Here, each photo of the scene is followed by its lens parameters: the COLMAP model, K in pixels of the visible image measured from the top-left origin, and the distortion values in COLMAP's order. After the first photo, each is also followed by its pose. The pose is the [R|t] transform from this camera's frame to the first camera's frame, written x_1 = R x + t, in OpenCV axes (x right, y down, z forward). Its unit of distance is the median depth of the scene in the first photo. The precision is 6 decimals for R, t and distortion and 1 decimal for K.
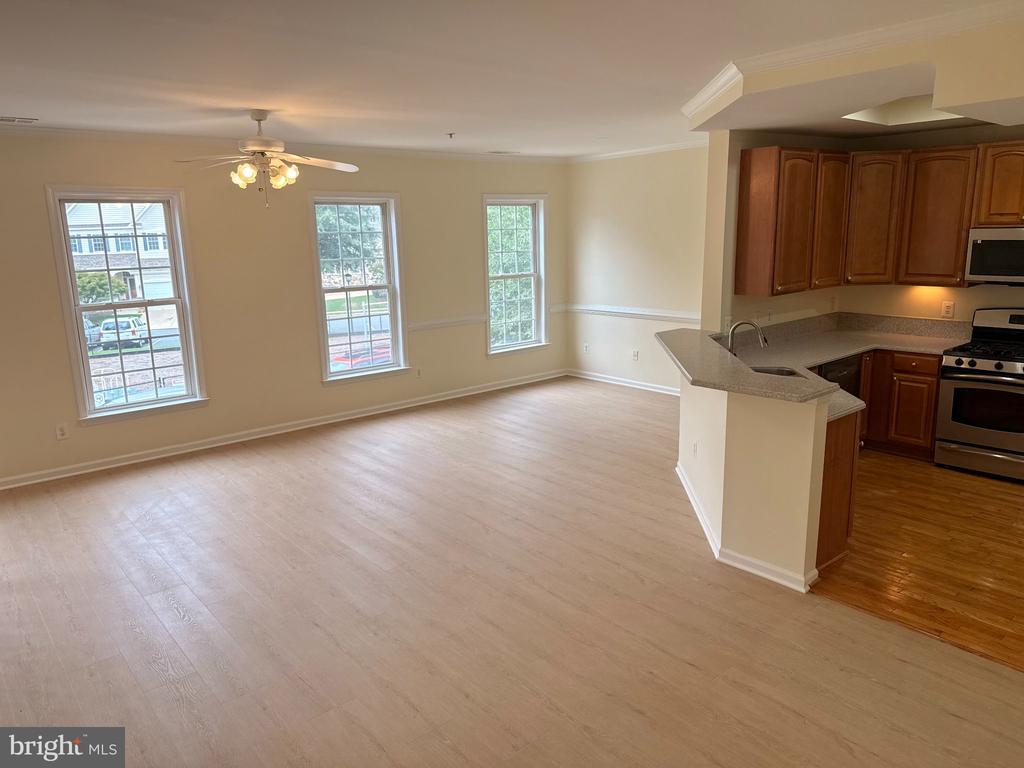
lens RADIAL K [[715.9, 0, 507.3], [0, 715.9, 383.4], [0, 0, 1]] dist [0.070720, -0.107346]
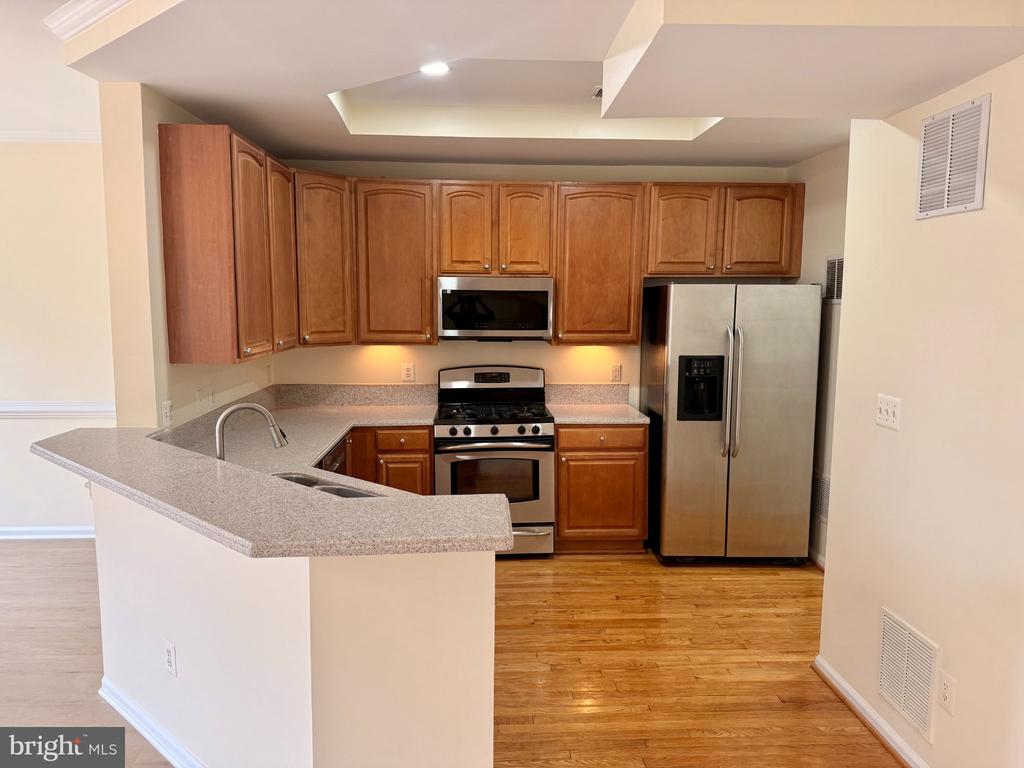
lens RADIAL K [[716.5, 0, 512.0], [0, 716.5, 384.0], [0, 0, 1]] dist [0.139623, -0.206510]
pose [[0.604043, -0.064460, 0.794340, 0.004926], [0.149048, 0.988274, -0.033144, -0.044588], [-0.782890, 0.138415, 0.606568, 0.417057]]
